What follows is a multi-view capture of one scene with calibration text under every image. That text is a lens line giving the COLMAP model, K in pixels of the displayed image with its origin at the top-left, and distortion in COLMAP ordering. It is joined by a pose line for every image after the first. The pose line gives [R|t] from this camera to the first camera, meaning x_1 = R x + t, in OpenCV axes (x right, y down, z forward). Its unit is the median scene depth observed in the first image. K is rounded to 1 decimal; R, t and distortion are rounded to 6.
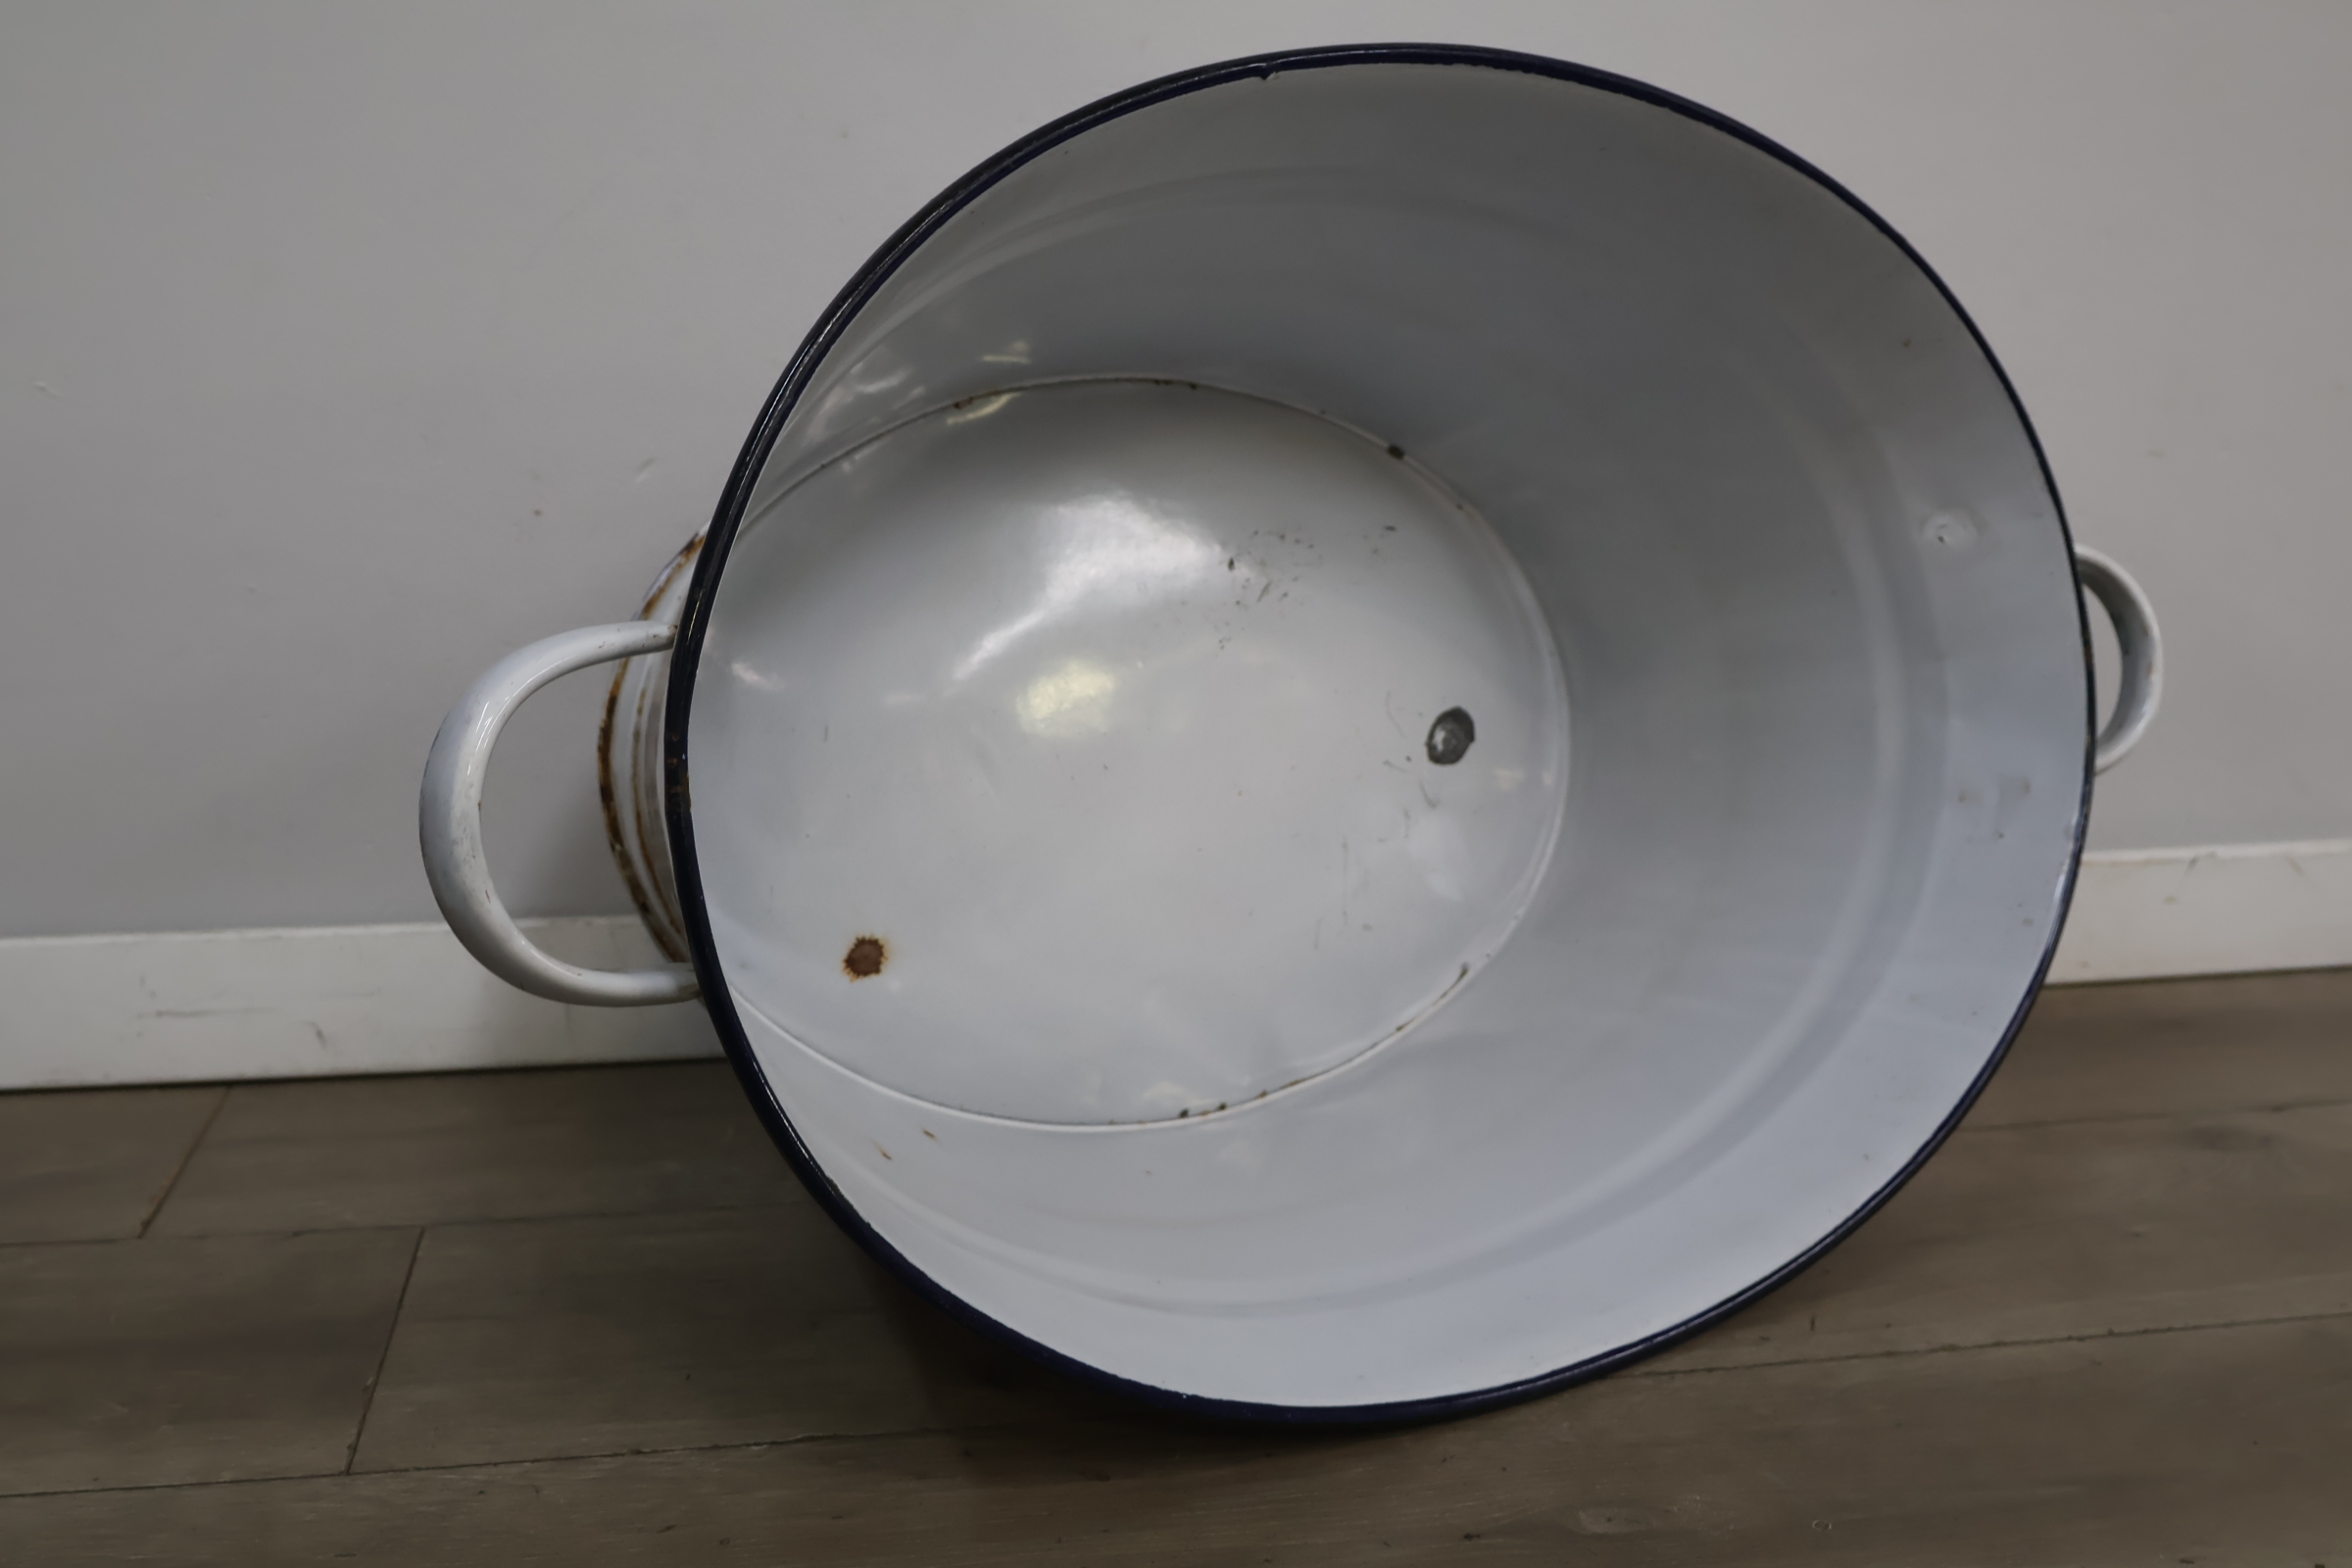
lens RADIAL K [[2415.6, 0, 1171.0], [0, 2415.6, 790.3], [0, 0, 1]] dist [0.005773, 0.000000]
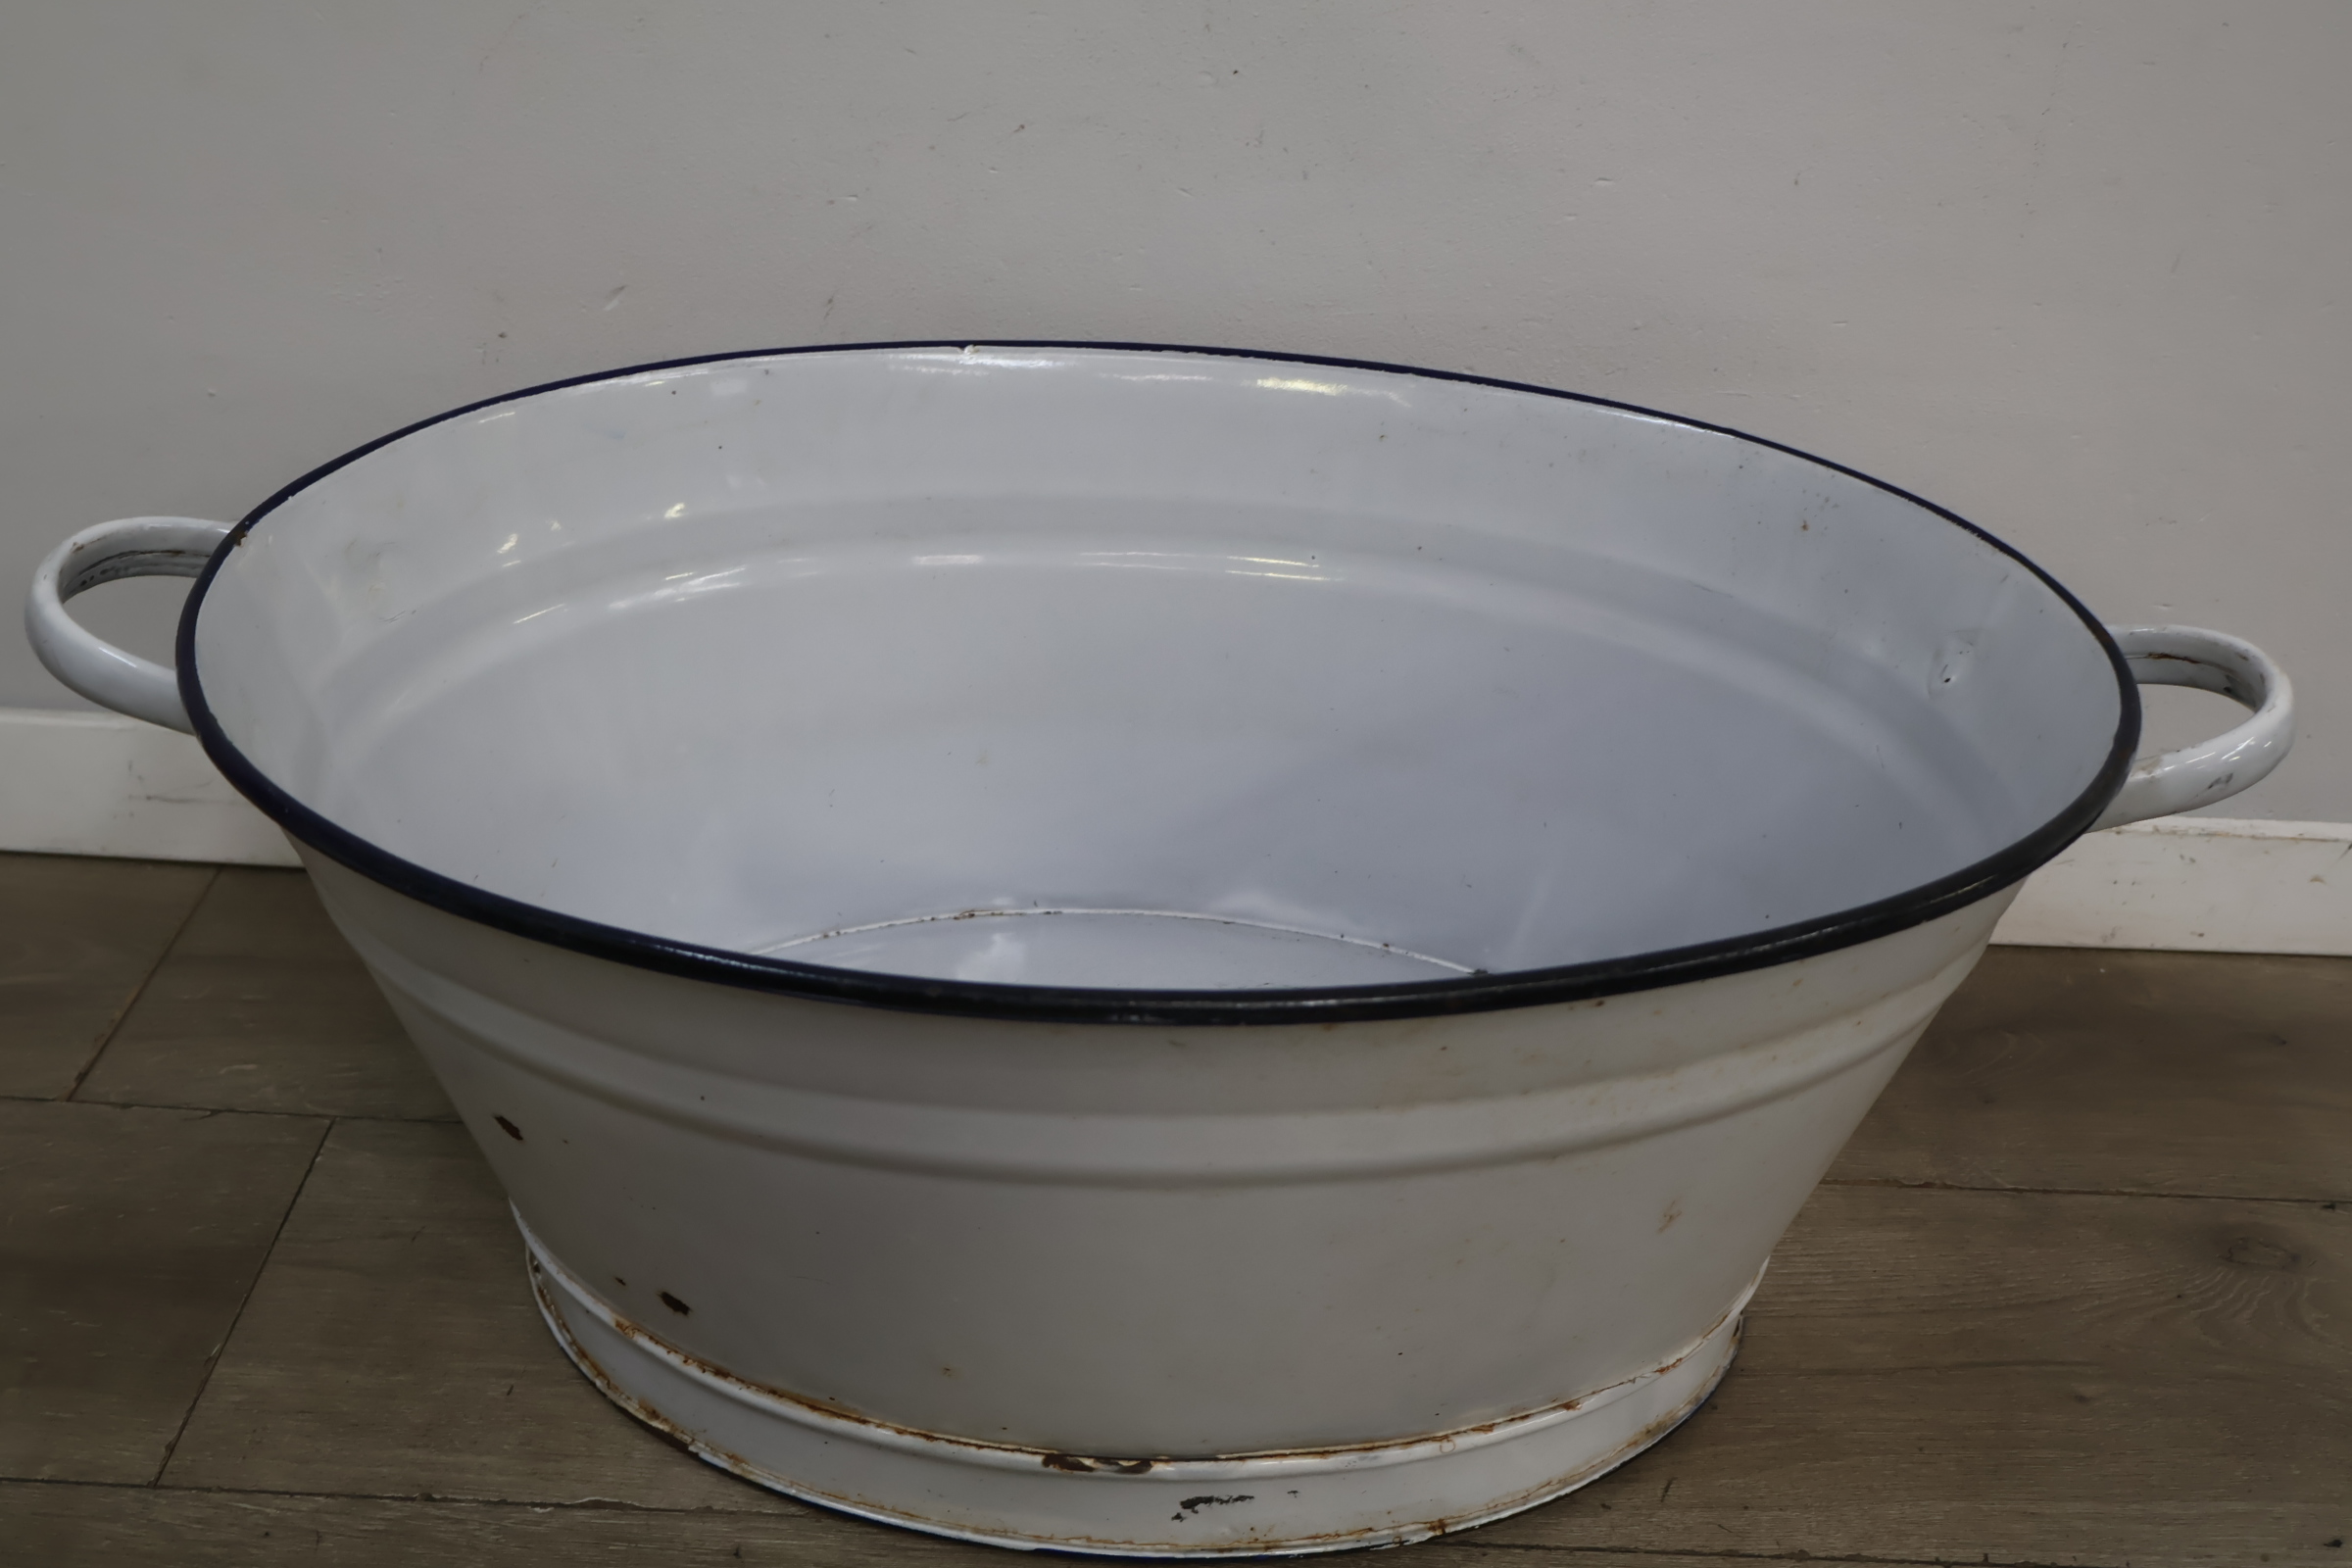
lens RADIAL K [[2415.6, 0, 1158.8], [0, 2415.6, 789.5], [0, 0, 1]] dist [0.005773, 0.000000]
pose [[0.982100, 0.127762, -0.138409, 0.167384], [-0.081567, 0.950797, 0.298885, -0.307427], [0.169785, -0.282245, 0.944199, 0.152740]]
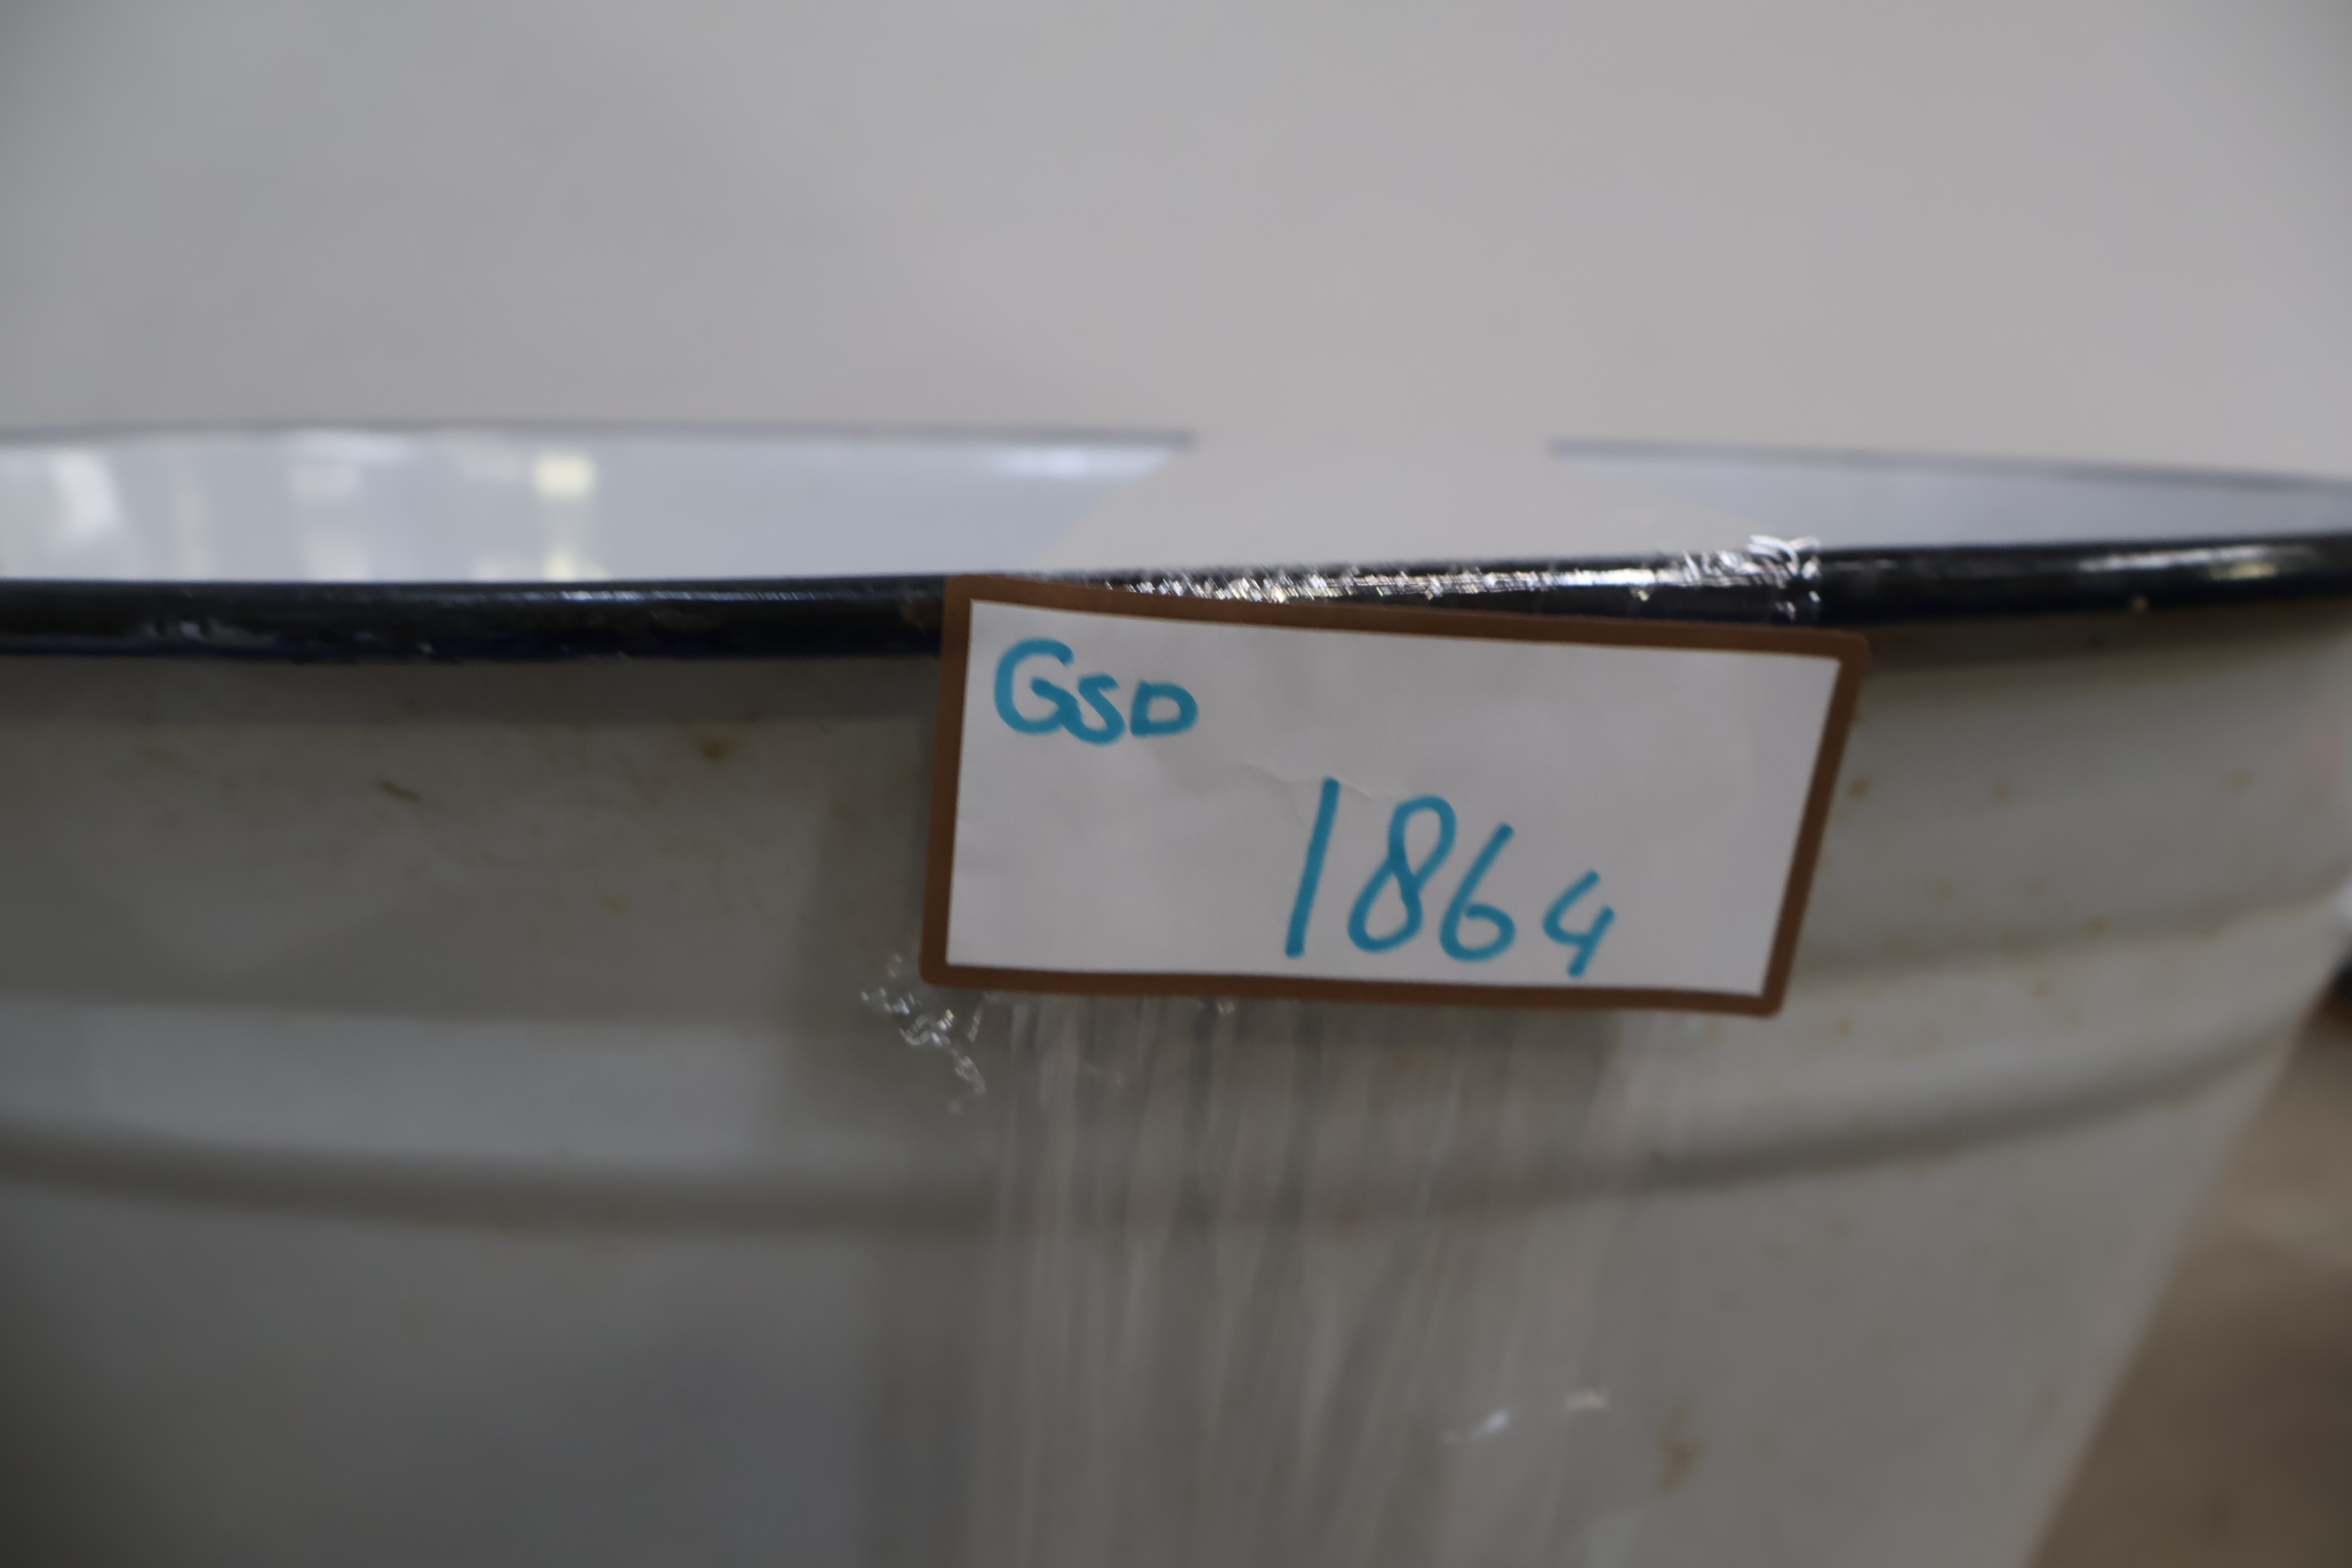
lens RADIAL K [[1993.4, 0, 1164.6], [0, 1993.4, 804.5], [0, 0, 1]] dist [0.004048, 0.001950]
pose [[0.934779, 0.066311, -0.348986, 0.273182], [-0.074620, 0.997158, -0.010402, -0.028020], [0.347305, 0.035765, 0.937070, 0.588176]]
